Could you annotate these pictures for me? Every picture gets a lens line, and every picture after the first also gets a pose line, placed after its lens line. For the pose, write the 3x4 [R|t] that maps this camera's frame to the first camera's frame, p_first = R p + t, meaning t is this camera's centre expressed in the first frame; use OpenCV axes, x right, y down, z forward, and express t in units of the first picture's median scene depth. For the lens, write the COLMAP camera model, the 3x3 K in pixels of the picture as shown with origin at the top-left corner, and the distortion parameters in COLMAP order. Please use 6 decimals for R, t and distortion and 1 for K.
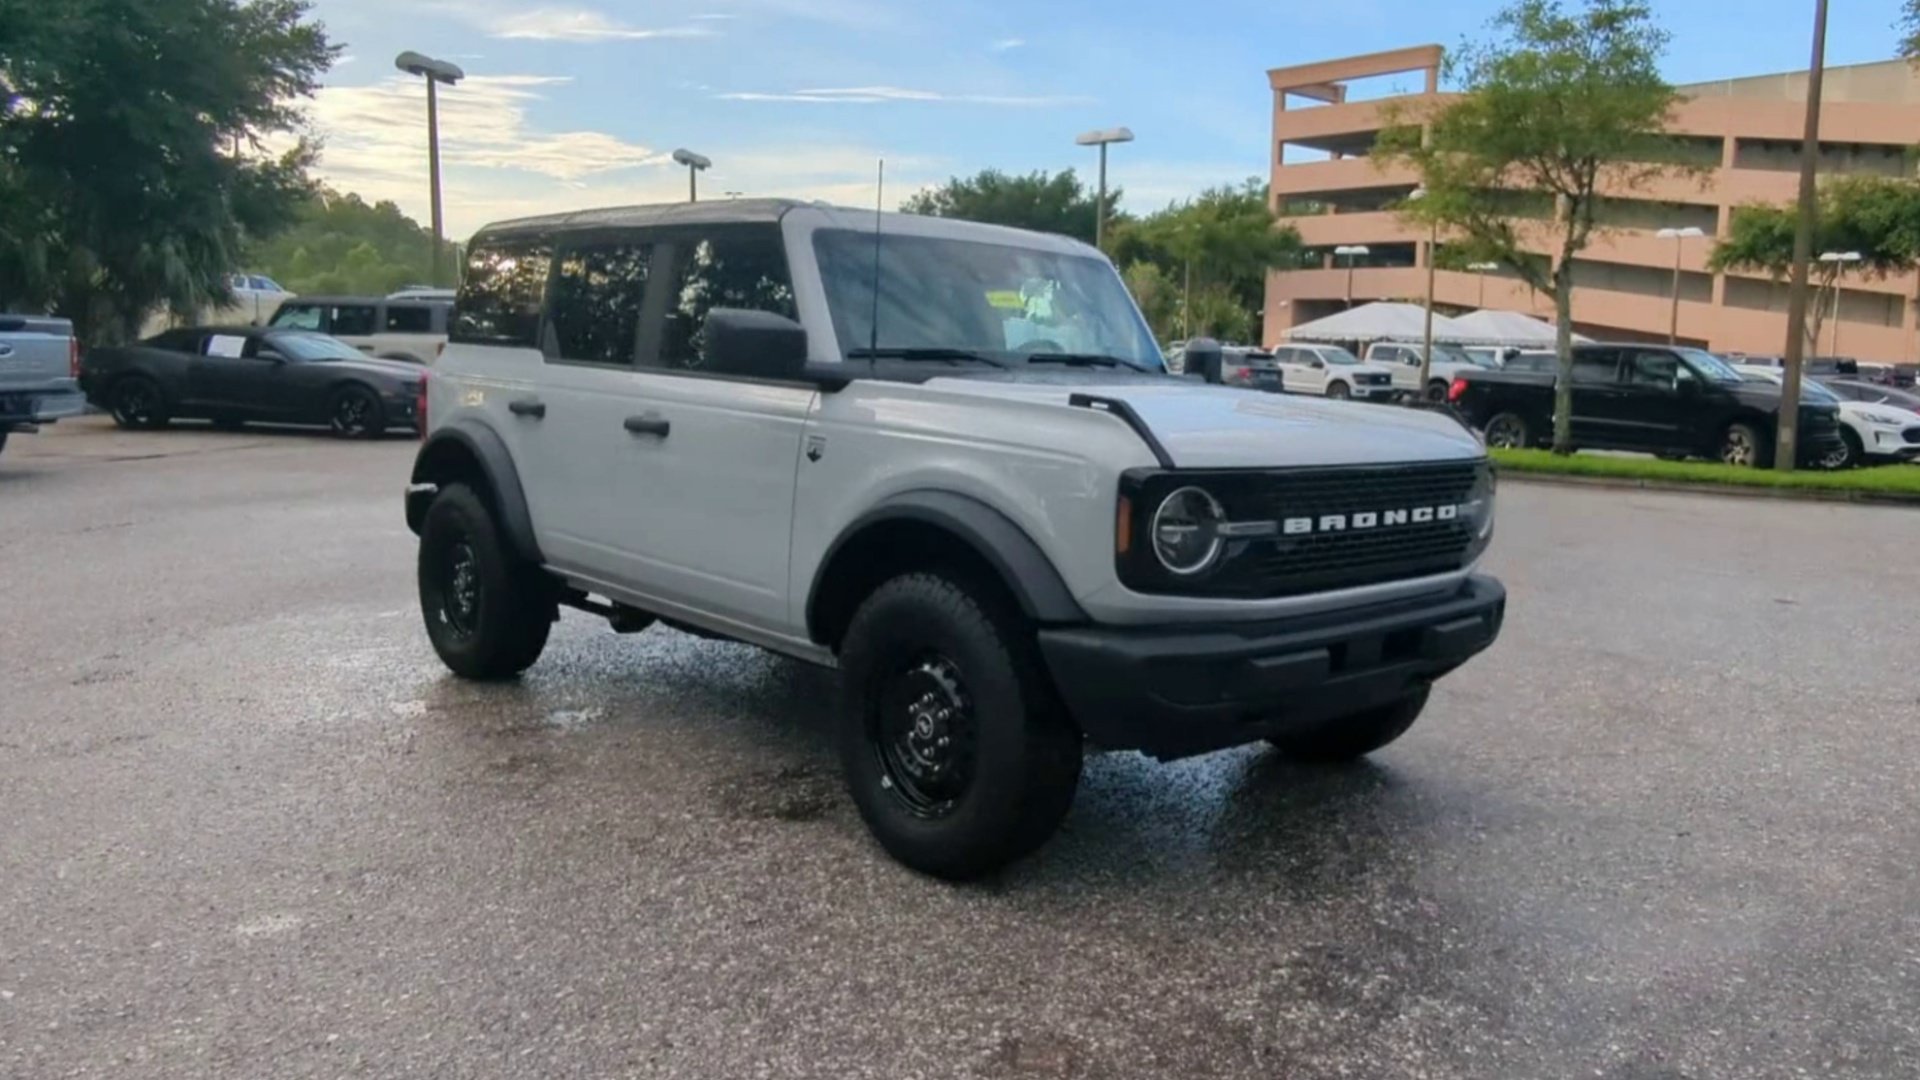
lens RADIAL K [[1399.9, 0, 1141.4], [0, 1399.9, 517.7], [0, 0, 1]] dist [0.004263, -0.006206]
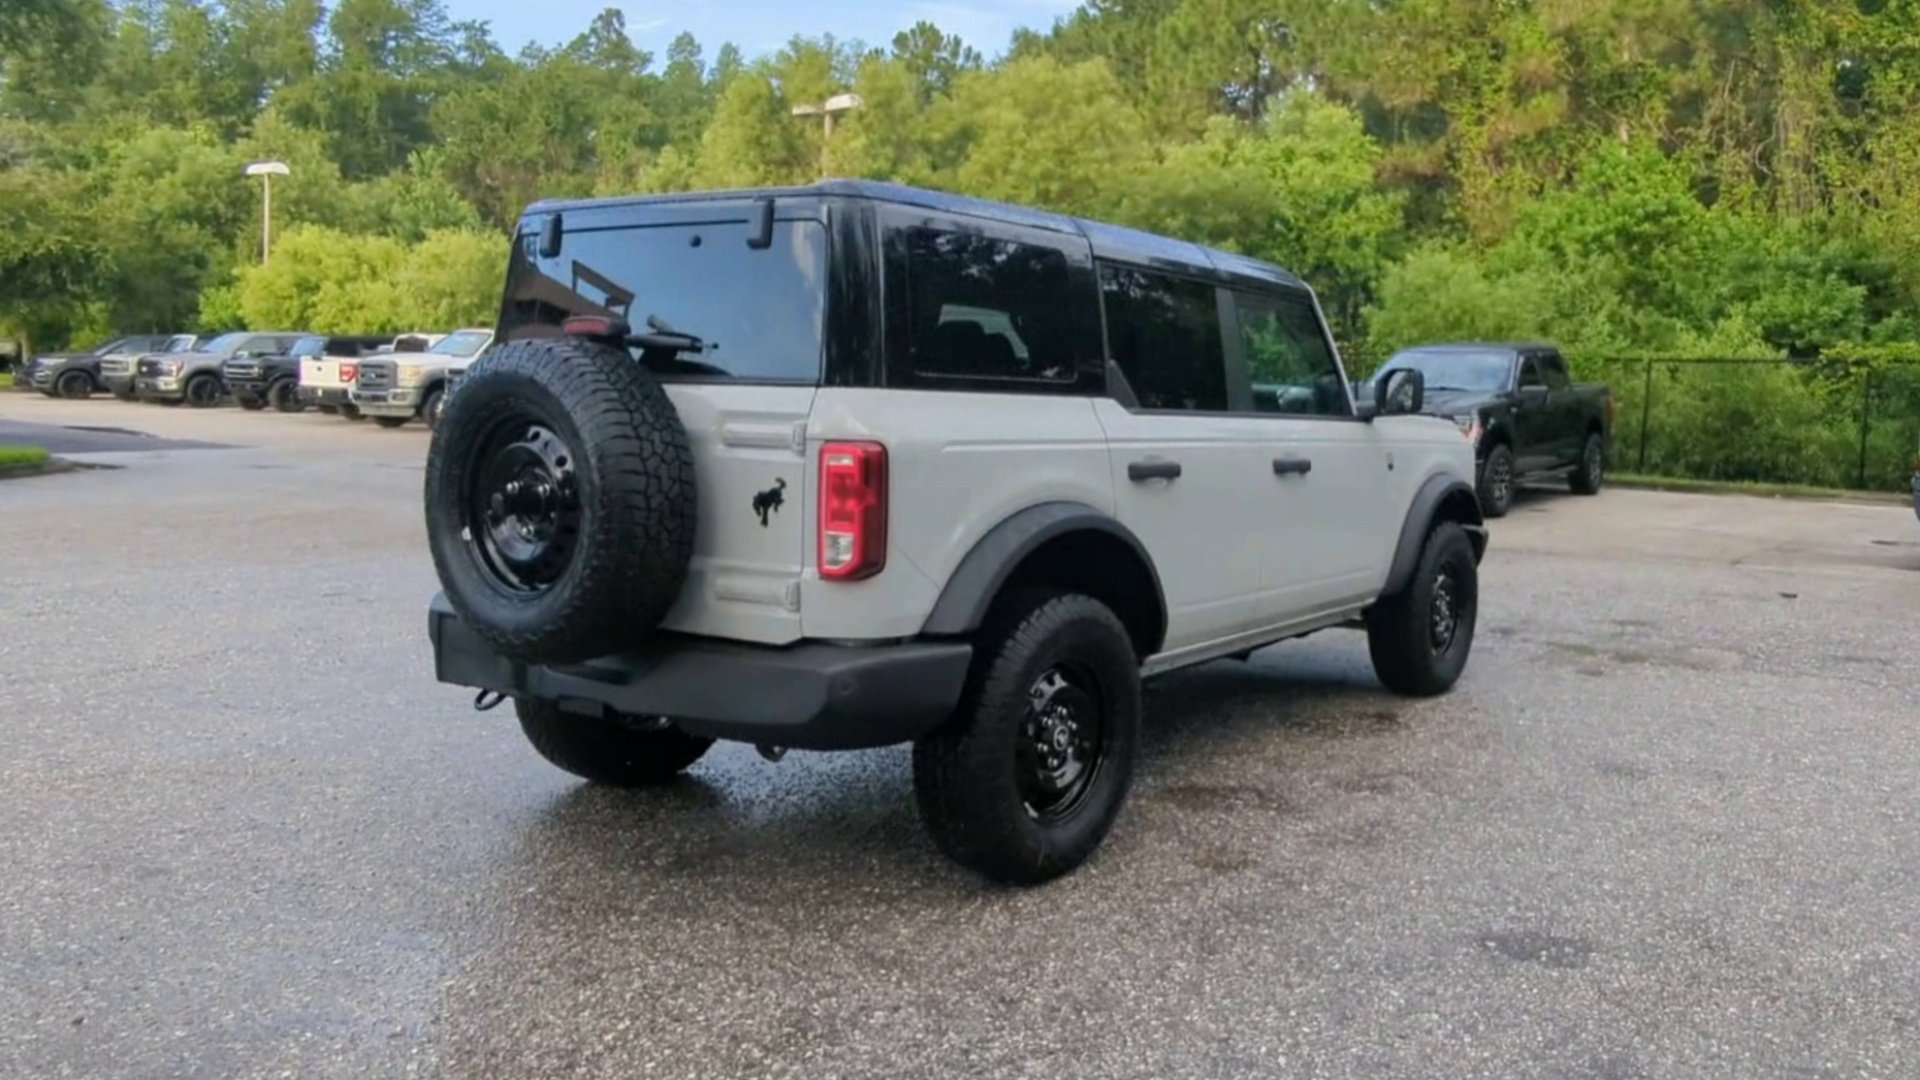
lens RADIAL K [[1445.2, 0, 1163.1], [0, 1445.2, 517.3], [0, 0, 1]] dist [0.003490, -0.008866]
pose [[-0.198823, -0.125296, 0.971993, -1.121490], [0.076898, 0.986741, 0.142927, -0.152425], [-0.977014, 0.103162, -0.186552, 1.025403]]
